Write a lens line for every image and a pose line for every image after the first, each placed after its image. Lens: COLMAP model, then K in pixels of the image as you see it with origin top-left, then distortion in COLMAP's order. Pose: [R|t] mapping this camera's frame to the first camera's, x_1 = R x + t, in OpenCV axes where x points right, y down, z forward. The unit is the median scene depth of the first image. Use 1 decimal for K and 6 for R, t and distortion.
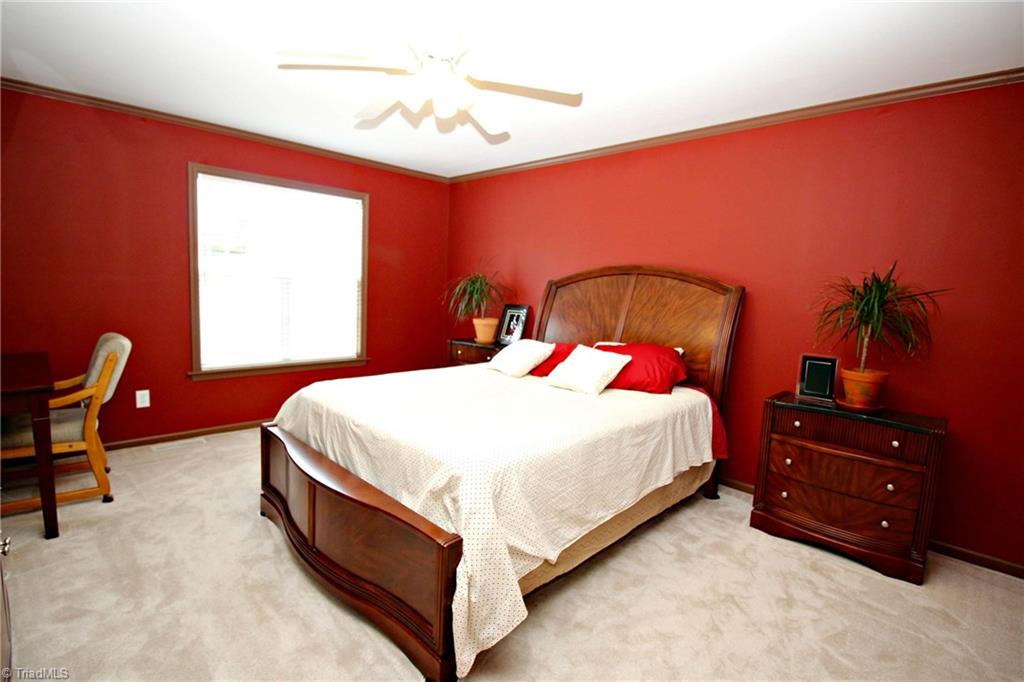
lens RADIAL K [[484.3, 0, 506.3], [0, 484.3, 337.4], [0, 0, 1]] dist [-0.008069, -0.000690]
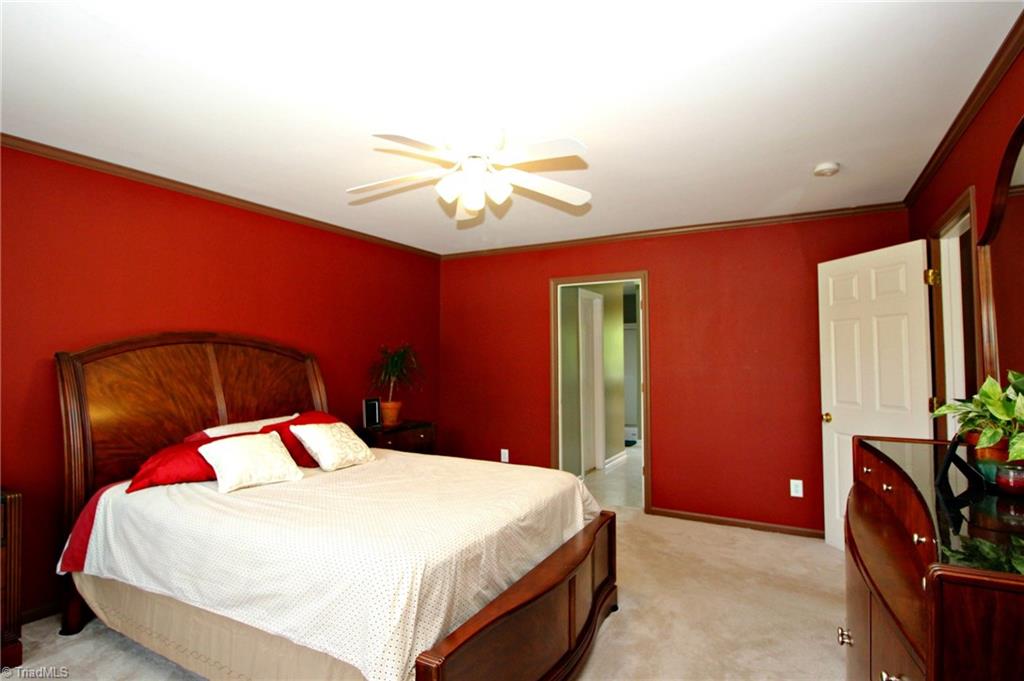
lens RADIAL K [[484.3, 0, 506.3], [0, 484.3, 336.9], [0, 0, 1]] dist [-0.008069, -0.000690]
pose [[-0.276215, 0.001941, 0.961094, -0.703251], [0.092786, 0.995381, 0.024656, -0.115439], [-0.956606, 0.095986, -0.275119, 0.751373]]
